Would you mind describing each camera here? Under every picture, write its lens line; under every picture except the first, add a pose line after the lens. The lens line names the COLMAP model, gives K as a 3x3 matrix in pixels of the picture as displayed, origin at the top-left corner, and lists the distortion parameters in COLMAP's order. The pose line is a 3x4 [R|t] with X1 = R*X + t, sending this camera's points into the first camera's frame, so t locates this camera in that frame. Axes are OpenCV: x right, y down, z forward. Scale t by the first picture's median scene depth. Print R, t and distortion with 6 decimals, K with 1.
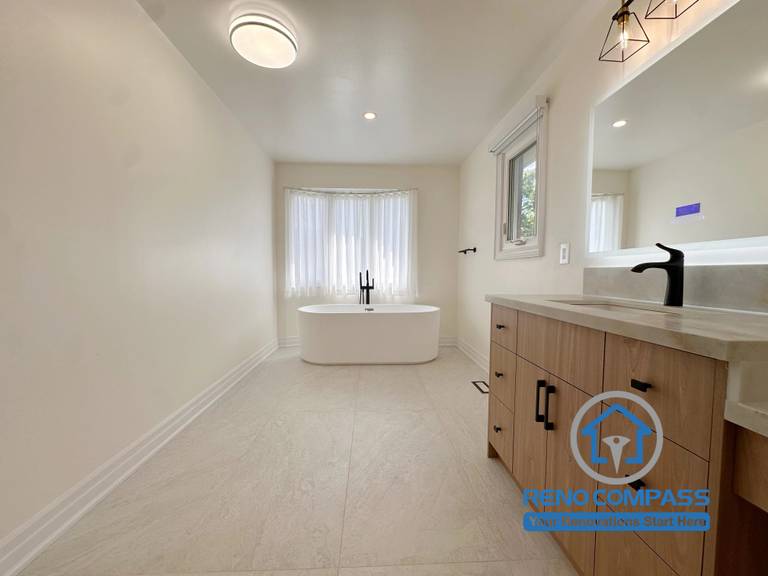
lens RADIAL K [[310.9, 0, 384.0], [0, 310.9, 288.9], [0, 0, 1]] dist [-0.004997, -0.000324]
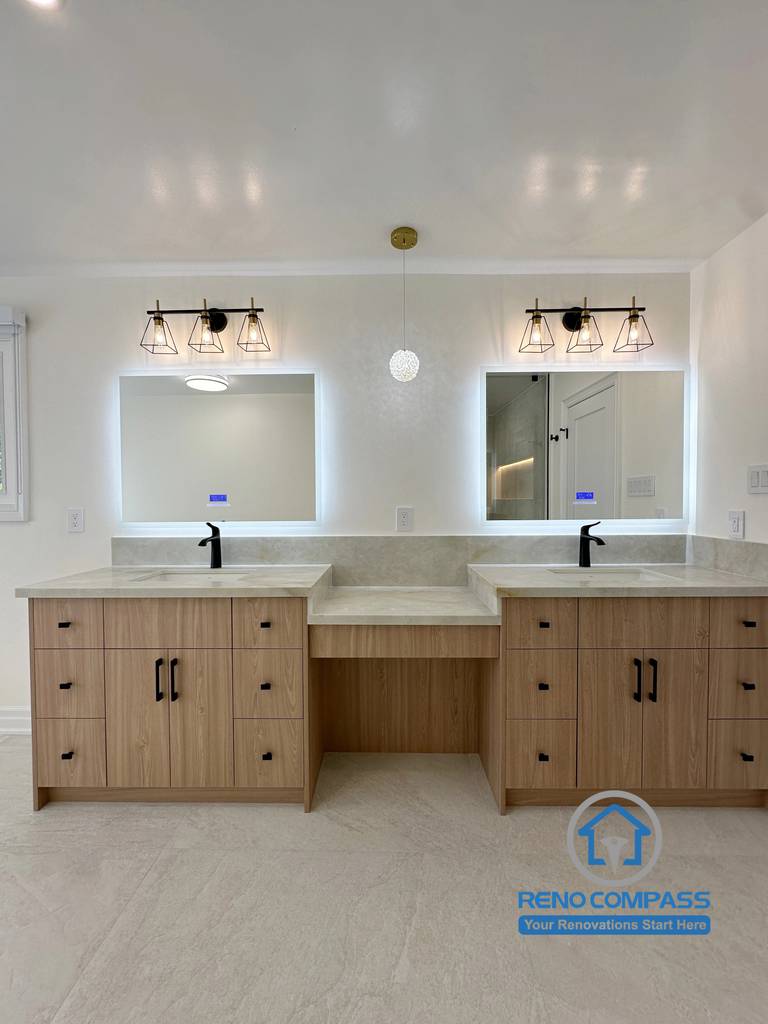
lens RADIAL K [[414.5, 0, 381.9], [0, 414.5, 511.0], [0, 0, 1]] dist [-0.004997, -0.000324]
pose [[0.080953, -0.023889, 0.996432, -0.809536], [0.064055, 0.997771, 0.018717, -0.181944], [-0.994658, 0.062311, 0.082303, 0.114615]]
